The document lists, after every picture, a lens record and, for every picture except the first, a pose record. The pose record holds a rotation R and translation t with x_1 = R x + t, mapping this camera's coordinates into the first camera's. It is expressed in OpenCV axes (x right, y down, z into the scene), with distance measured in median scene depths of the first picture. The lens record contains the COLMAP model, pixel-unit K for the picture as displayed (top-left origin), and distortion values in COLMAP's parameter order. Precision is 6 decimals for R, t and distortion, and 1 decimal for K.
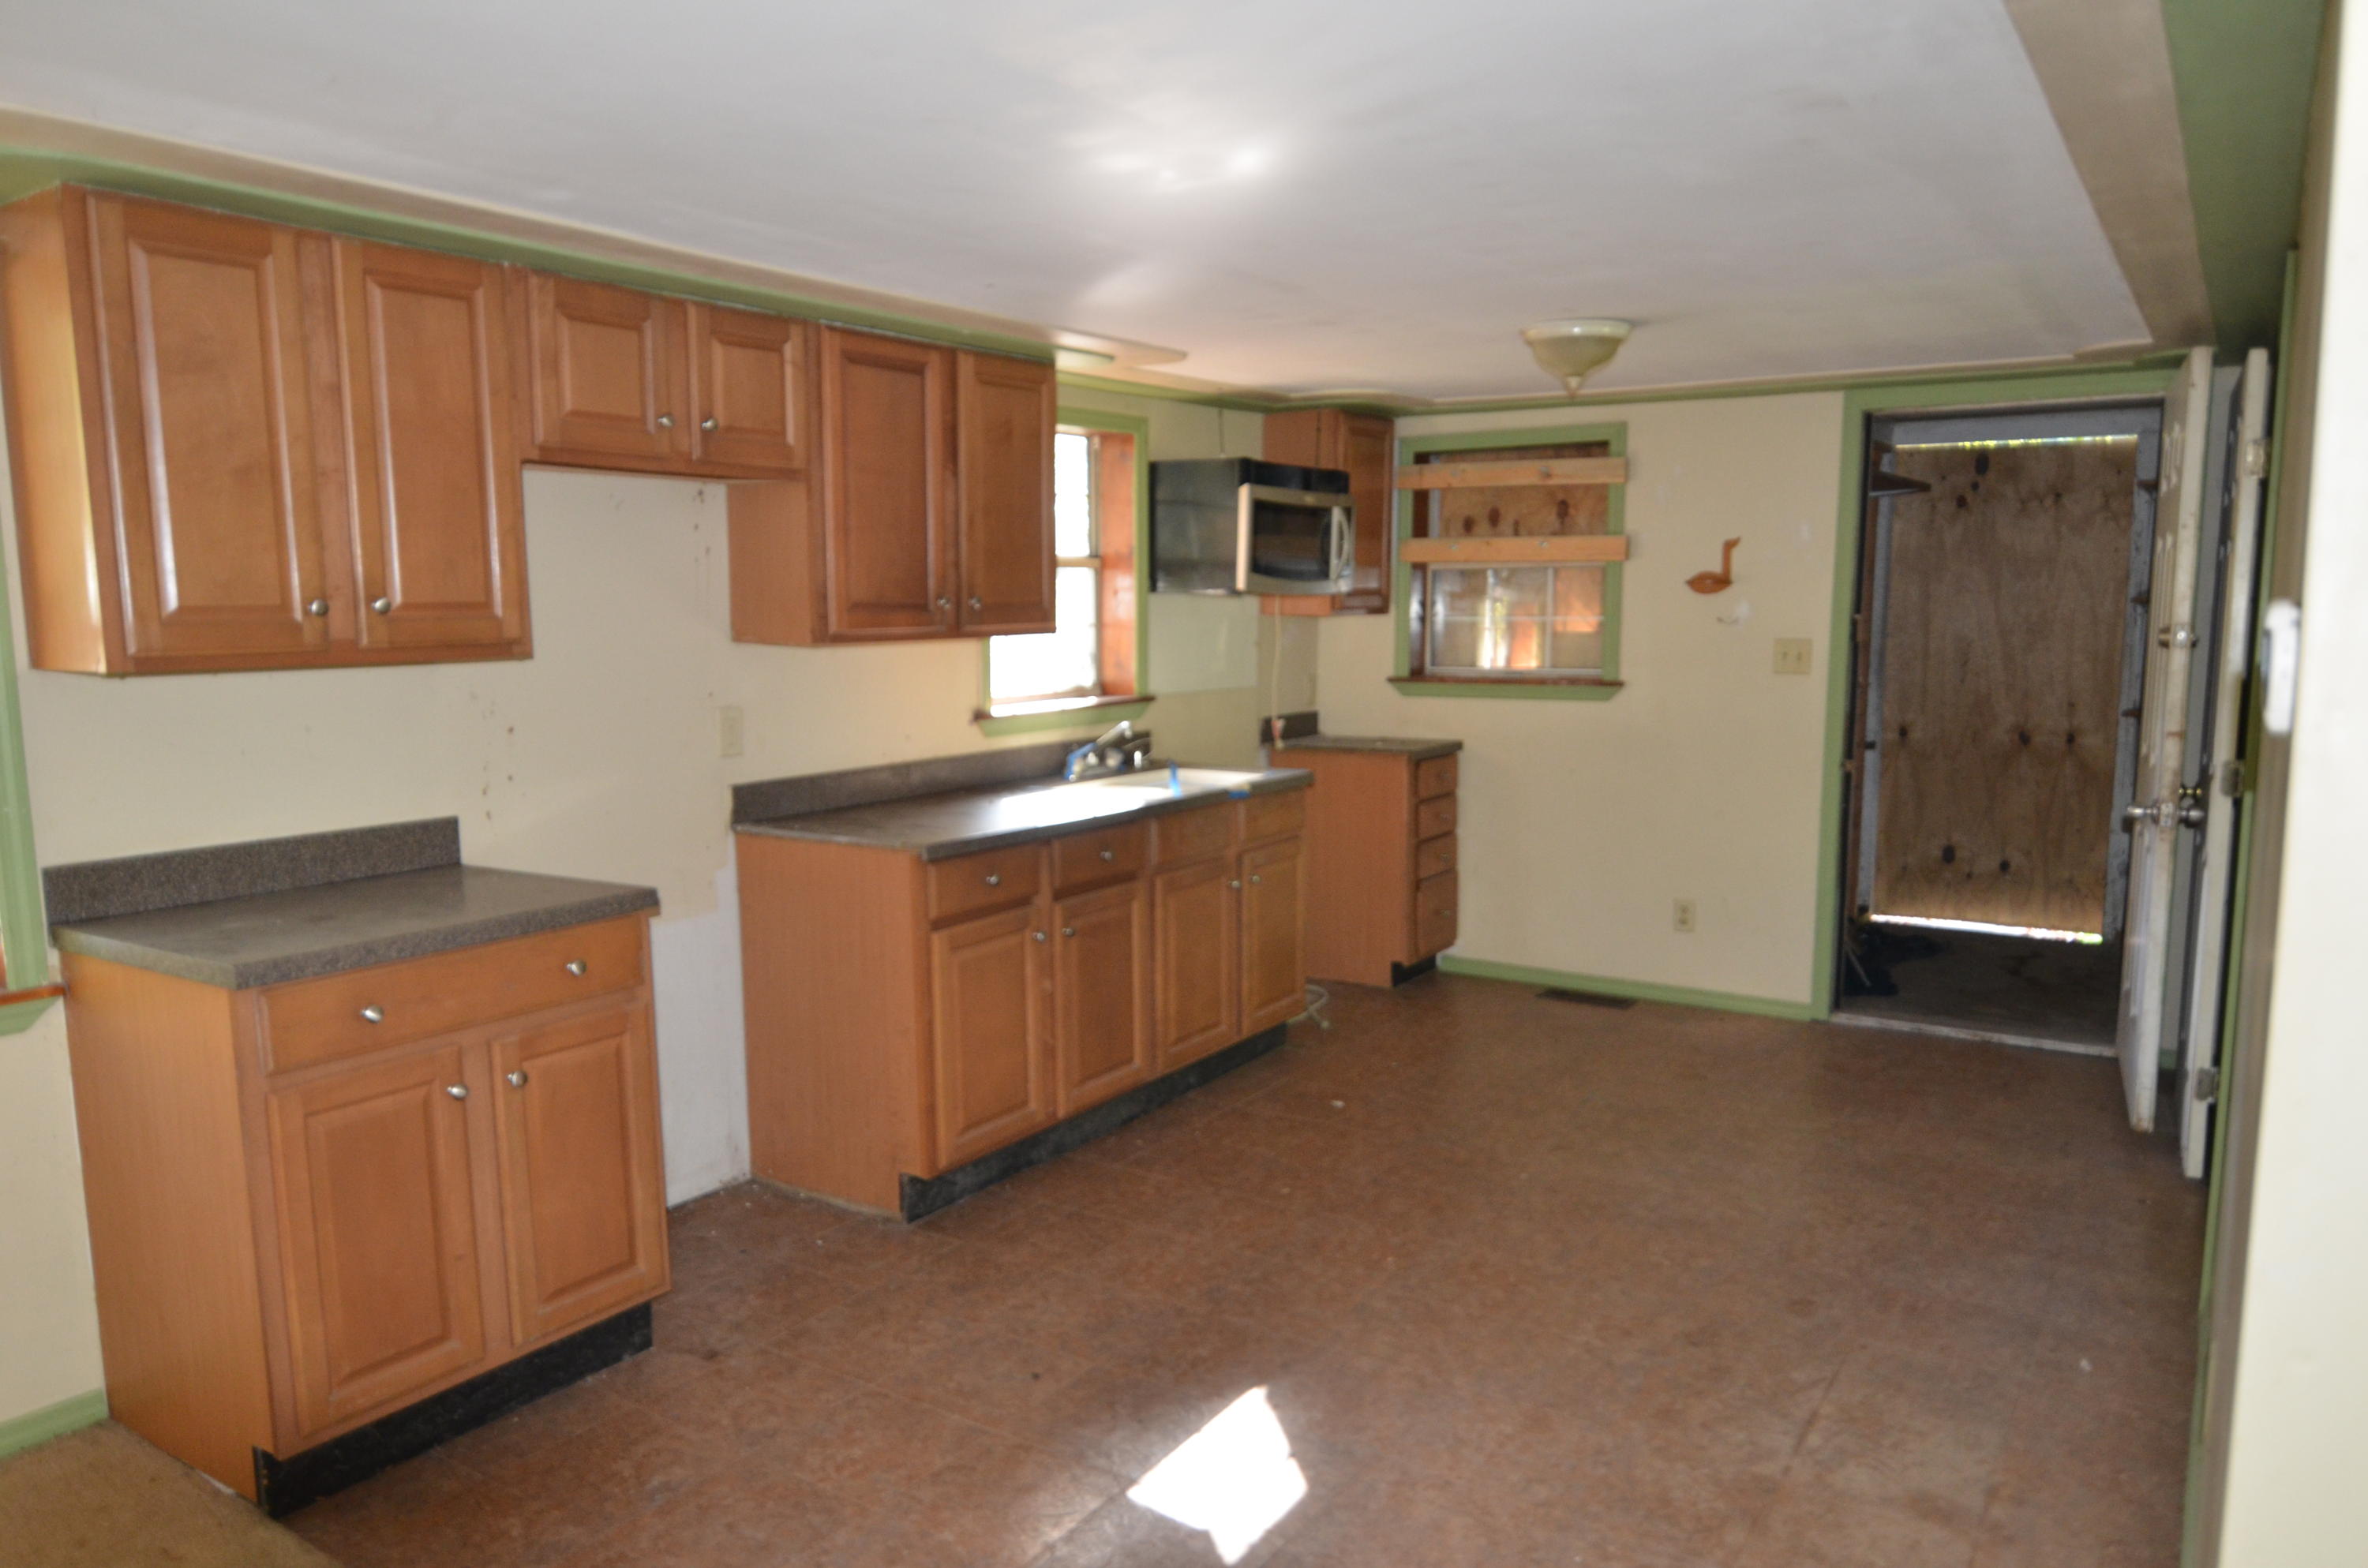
lens RADIAL K [[1620.3, 0, 1178.5], [0, 1620.3, 826.4], [0, 0, 1]] dist [0.005134, -0.024897]
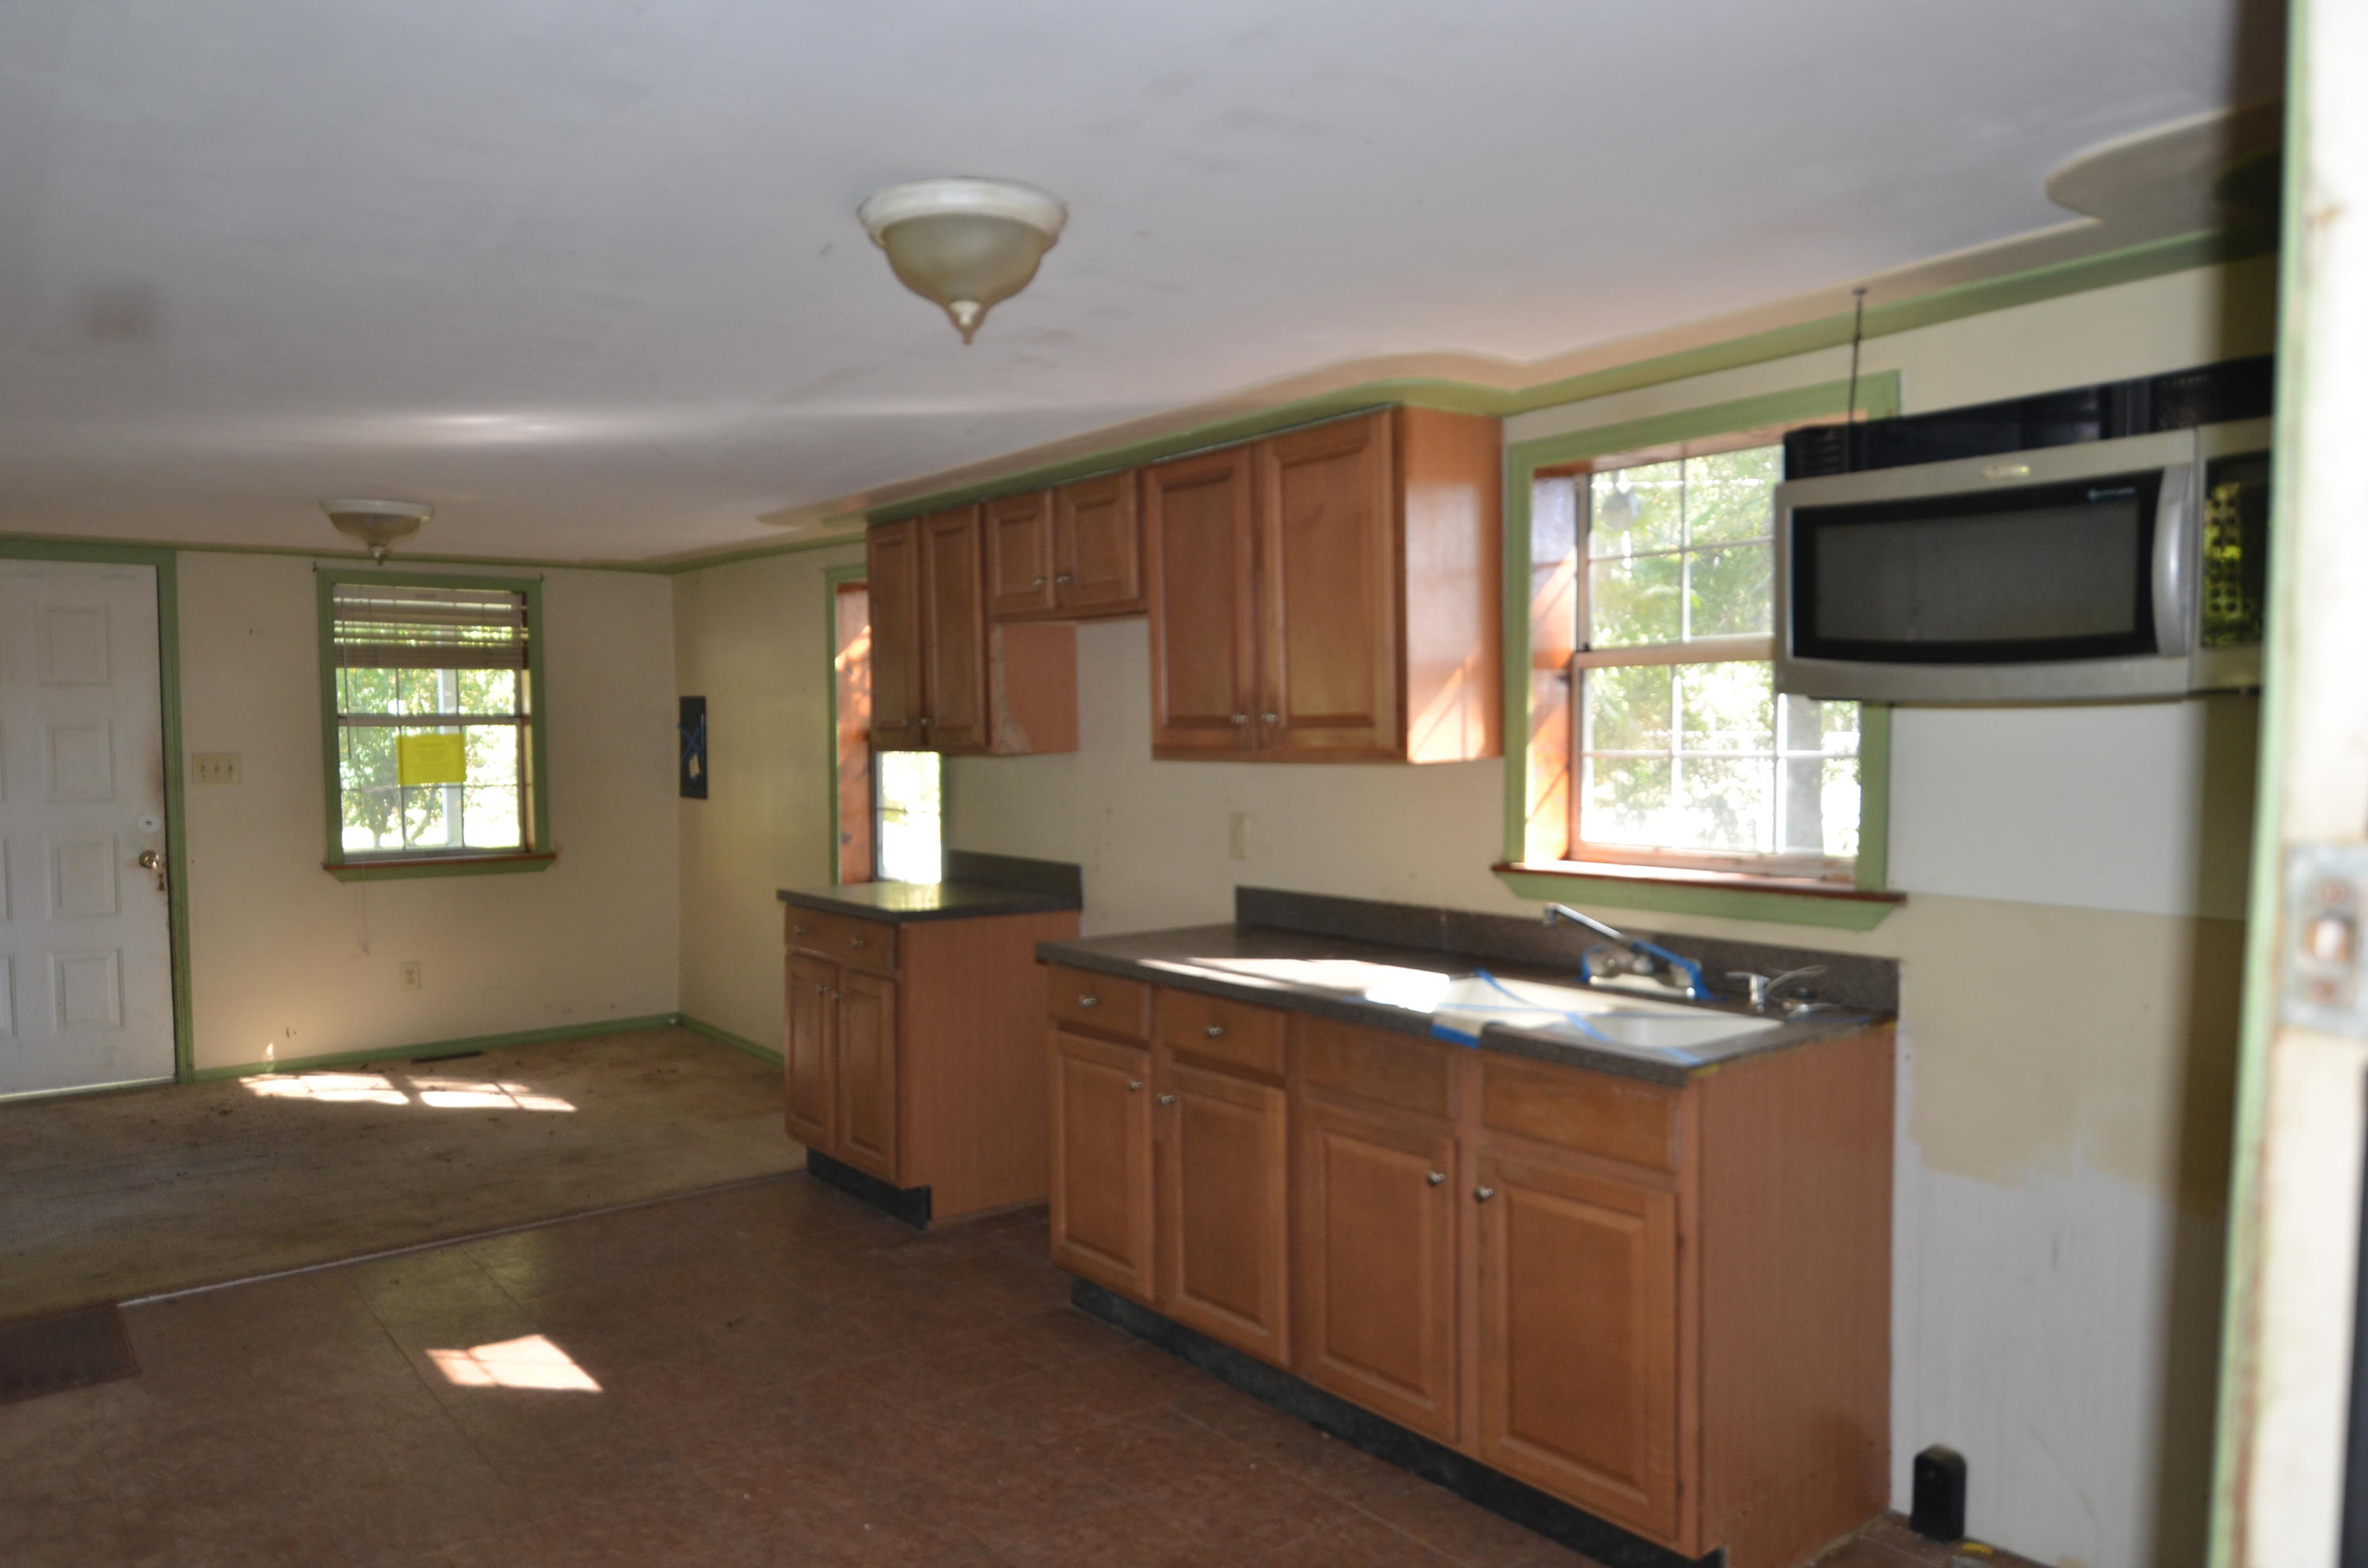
lens RADIAL K [[1620.3, 0, 1178.5], [0, 1620.3, 826.4], [0, 0, 1]] dist [0.005134, -0.024897]
pose [[-0.323804, 0.062676, -0.944046, 0.798957], [-0.127604, 0.985794, 0.109215, -0.187814], [0.937480, 0.155828, -0.311207, 1.365469]]
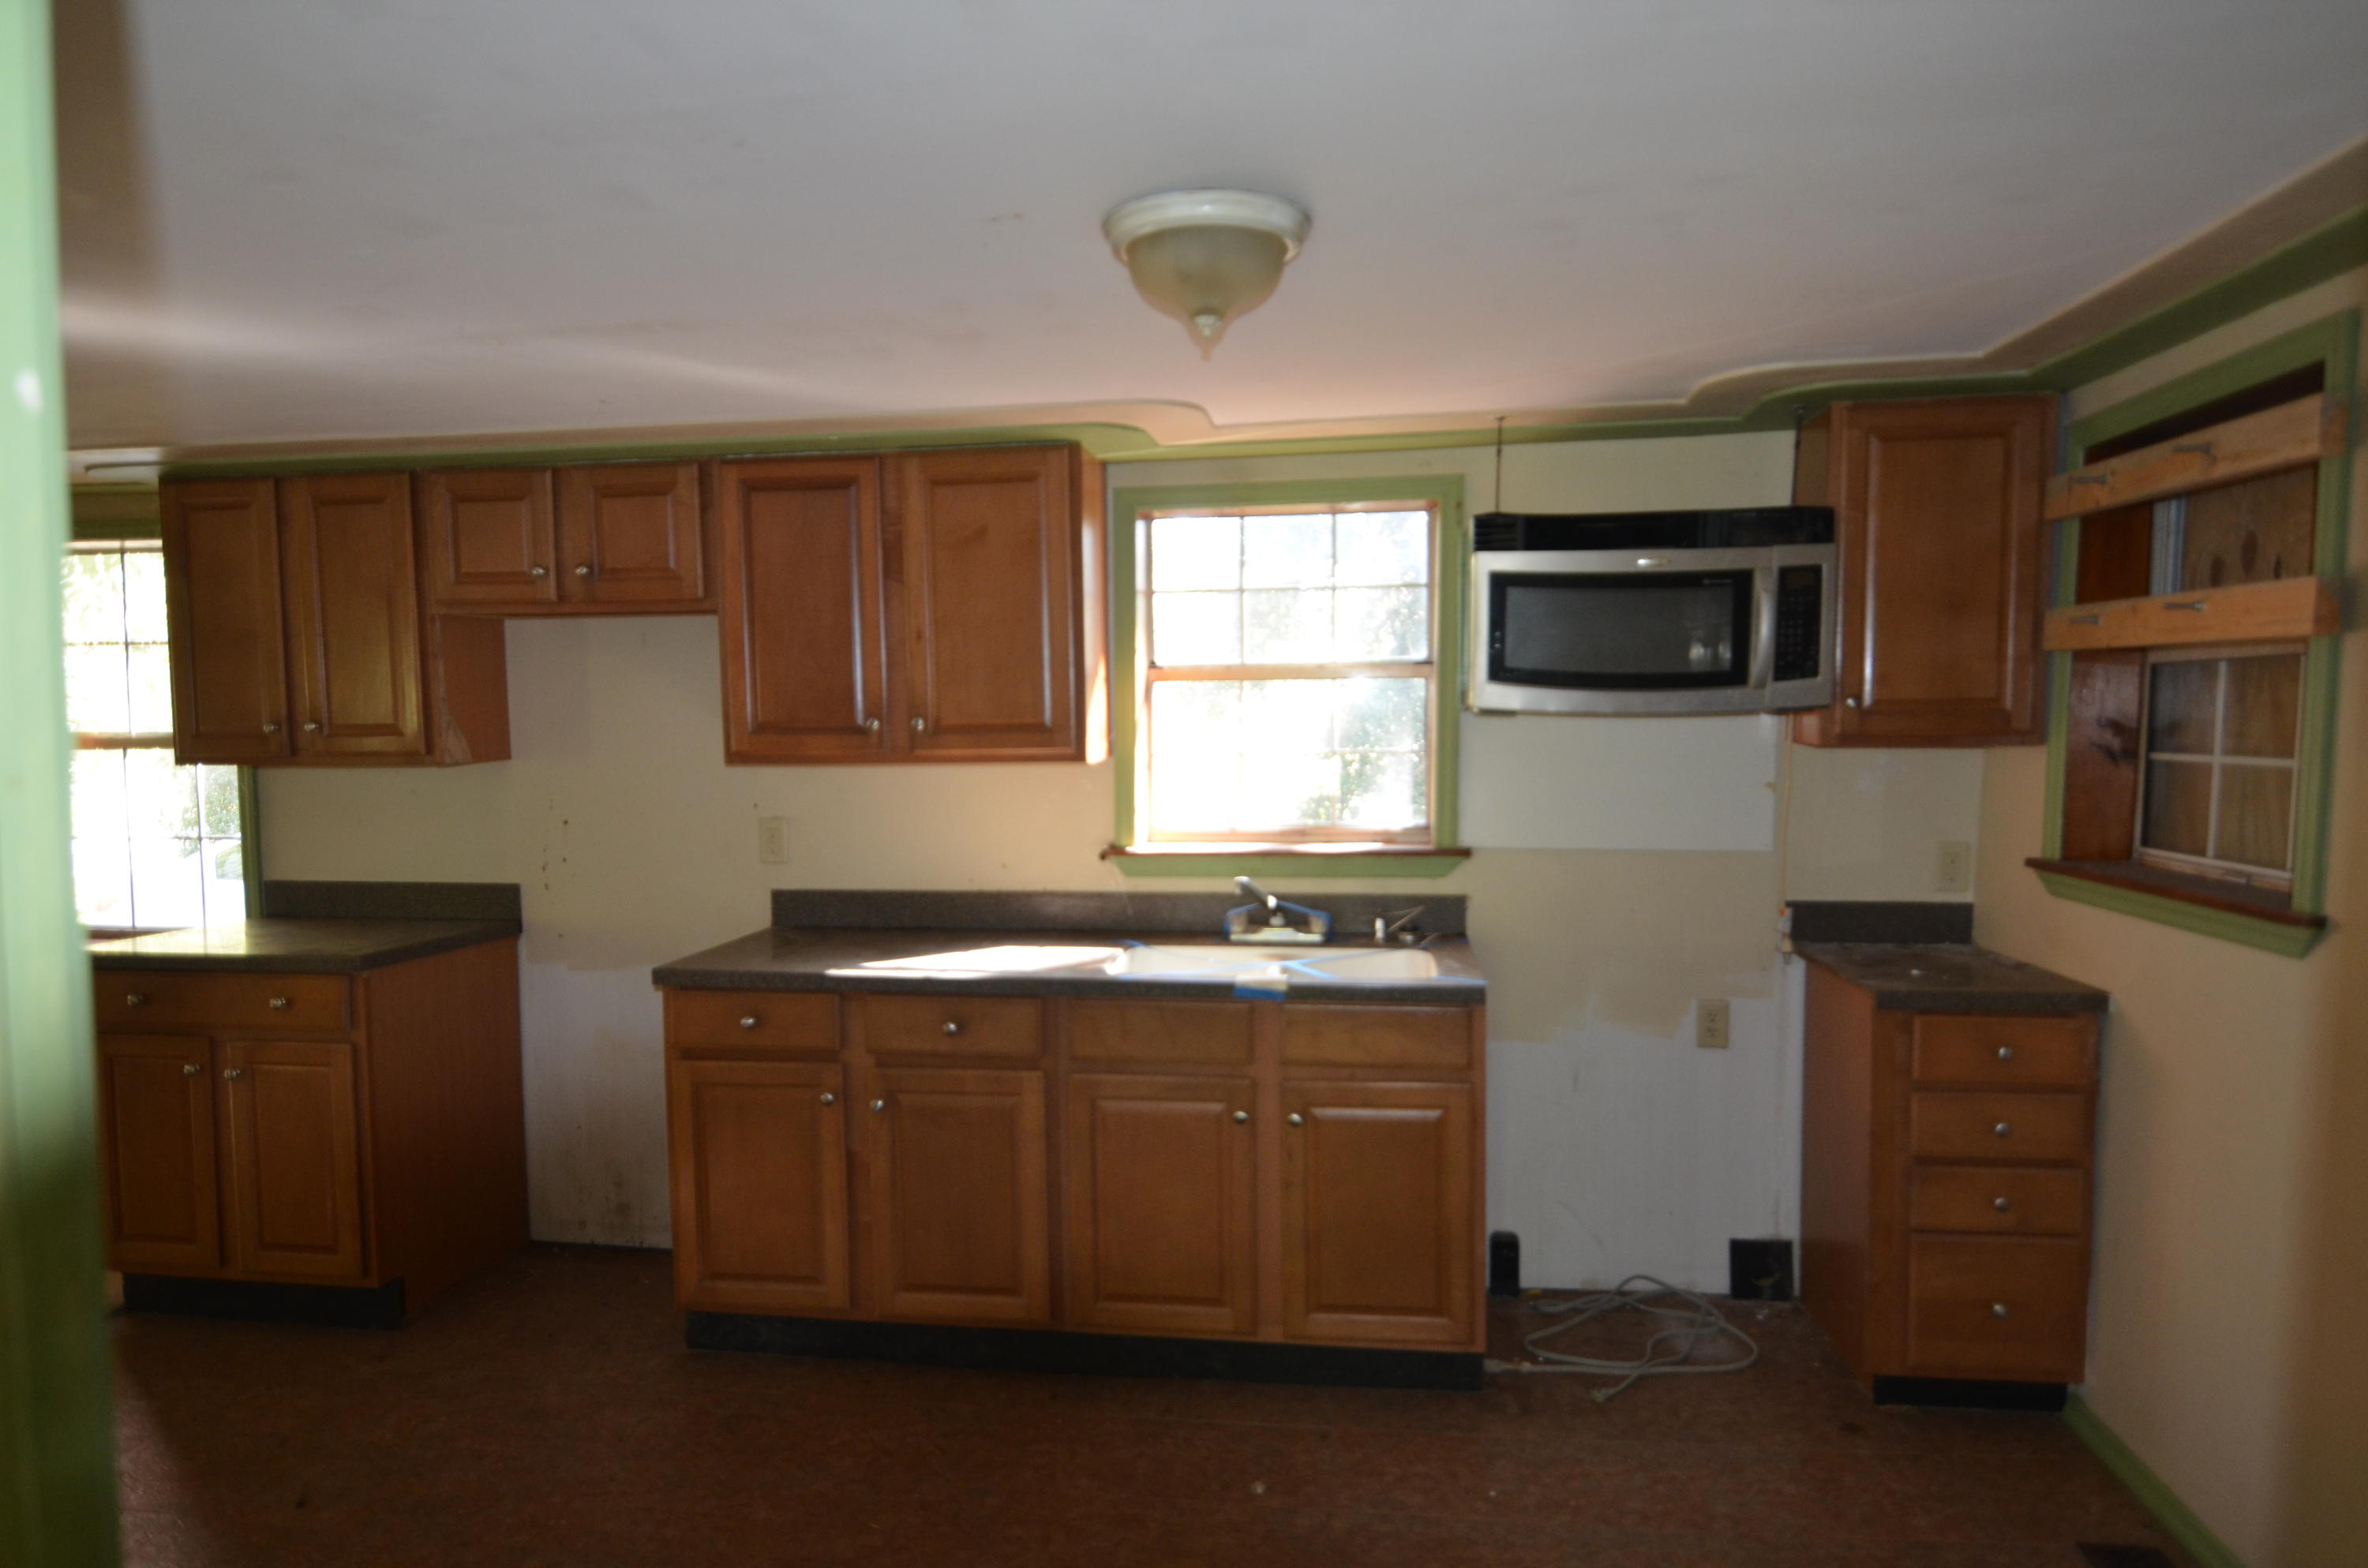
lens RADIAL K [[1410.8, 0, 1184.7], [0, 1410.8, 819.3], [0, 0, 1]] dist [0.000829, -0.001047]
pose [[0.428965, 0.067918, -0.900764, 0.728694], [-0.122262, 0.992359, 0.016600, -0.128571], [0.895009, 0.103009, 0.433991, 0.878842]]
